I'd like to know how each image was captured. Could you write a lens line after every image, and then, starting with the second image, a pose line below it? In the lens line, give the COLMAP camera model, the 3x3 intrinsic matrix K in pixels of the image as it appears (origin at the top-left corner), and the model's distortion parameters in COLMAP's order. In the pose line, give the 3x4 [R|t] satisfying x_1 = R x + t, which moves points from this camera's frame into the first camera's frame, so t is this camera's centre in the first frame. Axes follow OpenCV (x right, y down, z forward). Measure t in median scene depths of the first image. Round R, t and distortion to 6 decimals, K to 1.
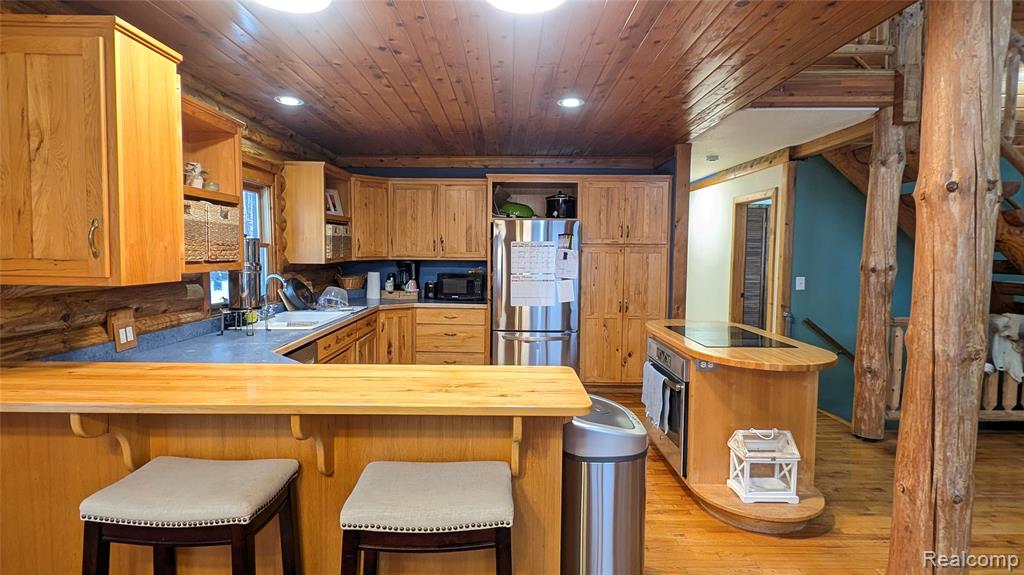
lens RADIAL K [[506.0, 0, 512.0], [0, 506.0, 287.5], [0, 0, 1]] dist [0.002353, -0.000209]
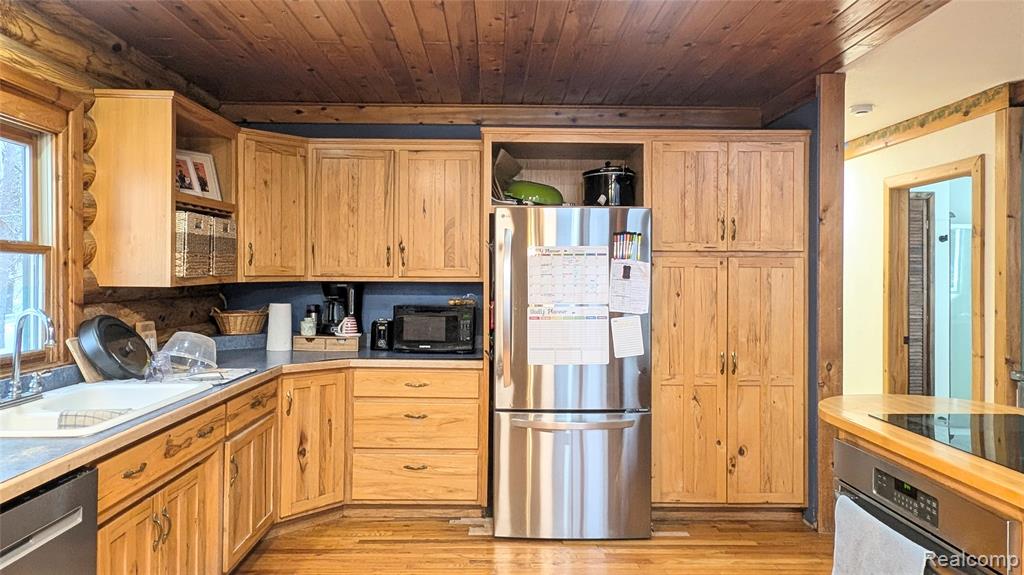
lens RADIAL K [[665.9, 0, 512.9], [0, 665.9, 278.1], [0, 0, 1]] dist [0.021763, 0.000338]
pose [[0.999818, -0.003058, 0.018832, -0.029859], [0.004364, 0.997556, -0.069729, -0.006136], [-0.018573, 0.069799, 0.997388, 0.269369]]
